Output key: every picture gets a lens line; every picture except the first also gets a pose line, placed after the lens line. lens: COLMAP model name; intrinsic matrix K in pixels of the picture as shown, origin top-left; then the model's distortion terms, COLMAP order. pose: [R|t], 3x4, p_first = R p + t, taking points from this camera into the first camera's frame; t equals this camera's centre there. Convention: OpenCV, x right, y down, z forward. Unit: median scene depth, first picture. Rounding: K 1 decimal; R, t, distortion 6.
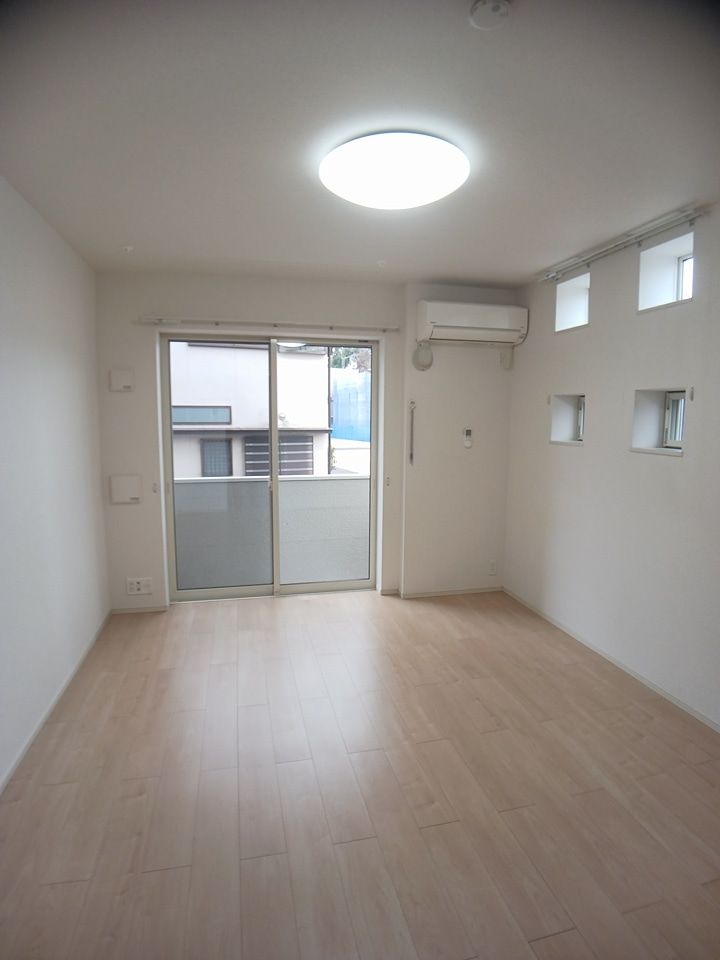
lens RADIAL K [[509.8, 0, 357.4], [0, 509.8, 480.0], [0, 0, 1]] dist [-0.048323, 0.000389]
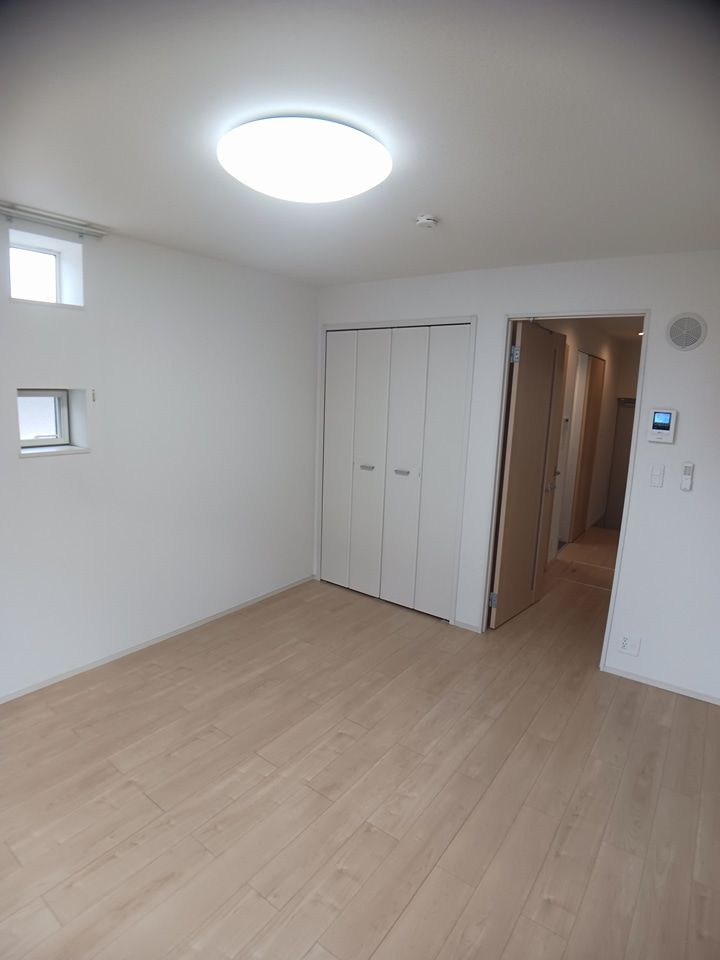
lens RADIAL K [[509.8, 0, 357.4], [0, 509.8, 480.0], [0, 0, 1]] dist [-0.048323, 0.000389]
pose [[-0.638462, -0.159302, 0.752986, -0.599952], [0.056462, 0.966015, 0.252245, -0.247223], [-0.767579, 0.203564, -0.607770, 1.300321]]
